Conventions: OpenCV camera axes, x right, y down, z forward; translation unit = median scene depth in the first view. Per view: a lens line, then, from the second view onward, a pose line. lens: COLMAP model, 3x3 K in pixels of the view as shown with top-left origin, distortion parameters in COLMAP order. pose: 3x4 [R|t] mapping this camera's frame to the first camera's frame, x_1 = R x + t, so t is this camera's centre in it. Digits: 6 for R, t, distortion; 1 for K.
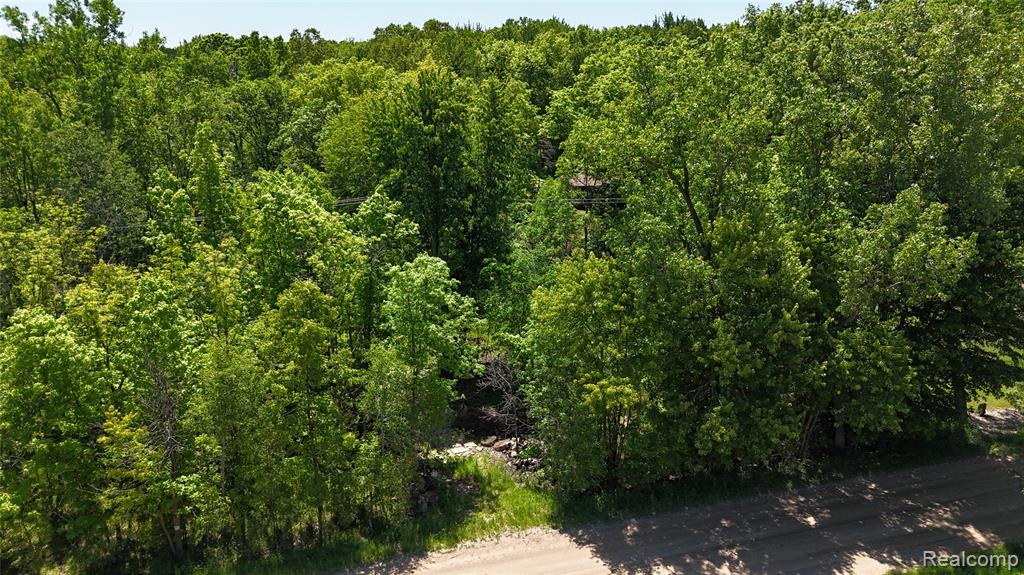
lens RADIAL K [[755.3, 0, 515.0], [0, 755.3, 285.4], [0, 0, 1]] dist [0.072649, -0.073054]
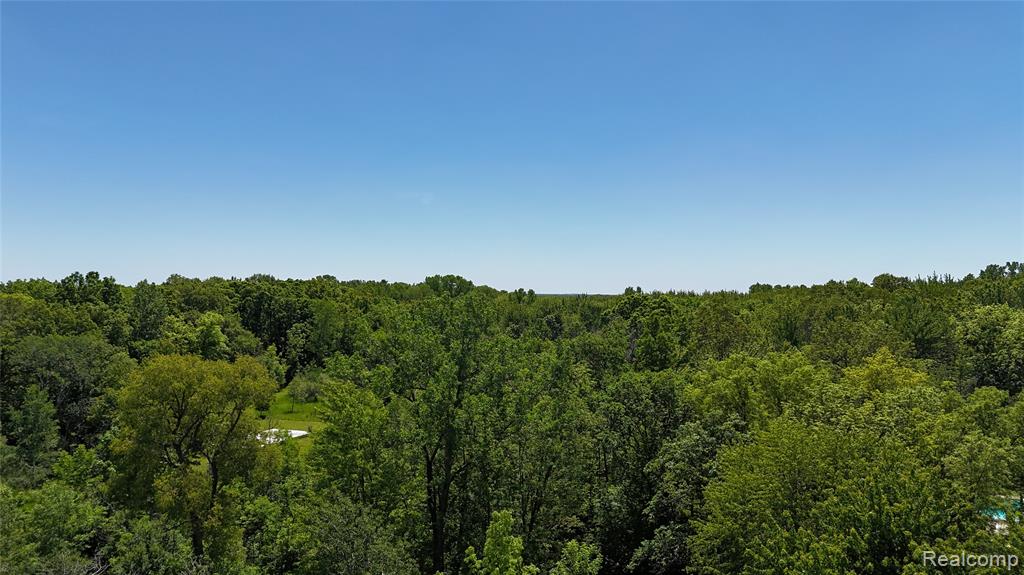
lens RADIAL K [[755.3, 0, 517.2], [0, 755.3, 285.0], [0, 0, 1]] dist [0.072649, -0.073054]
pose [[0.853458, -0.006130, -0.521125, -0.063506], [-0.147020, 0.956487, -0.252029, -0.259999], [0.499994, 0.291712, 0.815420, 0.463241]]
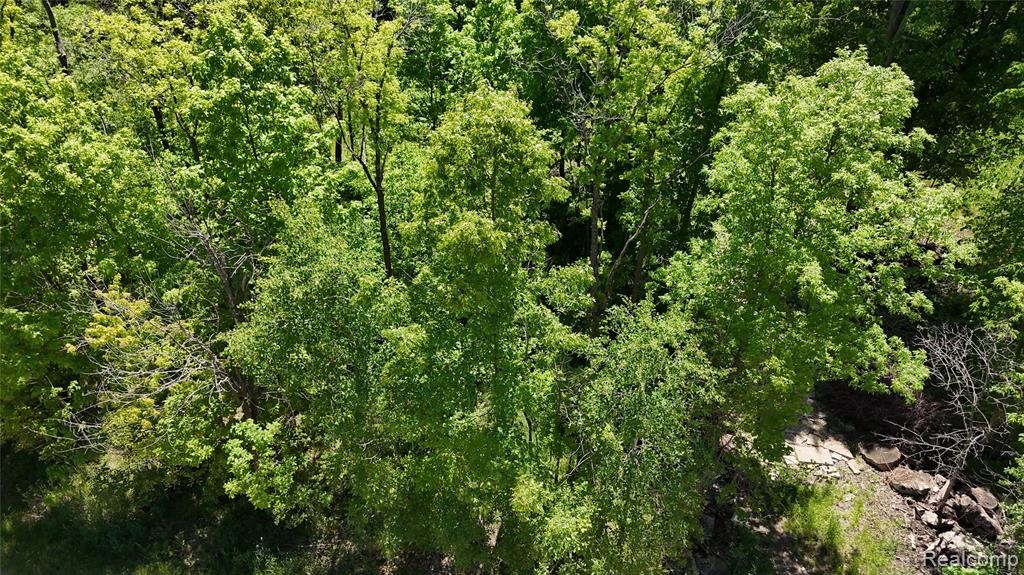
lens RADIAL K [[755.3, 0, 518.4], [0, 755.3, 294.4], [0, 0, 1]] dist [0.072649, -0.073054]
pose [[0.851525, 0.311161, -0.422001, -0.060139], [-0.142818, 0.912079, 0.384337, -0.047823], [0.504489, -0.267003, 0.821097, 0.524168]]
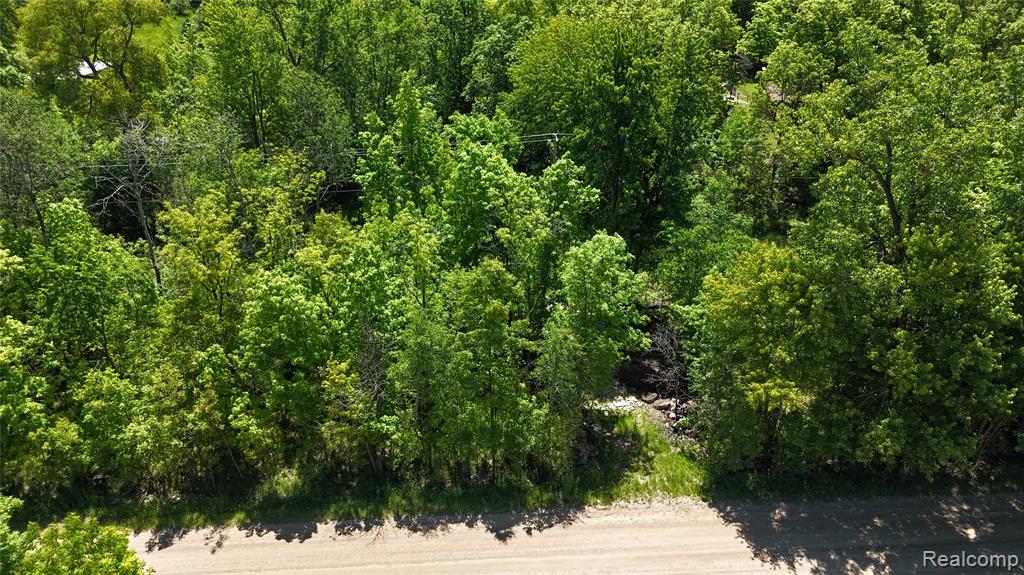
lens RADIAL K [[755.3, 0, 515.8], [0, 755.3, 286.5], [0, 0, 1]] dist [0.072649, -0.073054]
pose [[0.972235, 0.101872, -0.210667, -0.008997], [-0.064033, 0.981724, 0.179217, -0.129729], [0.225074, -0.160751, 0.960990, -0.035816]]
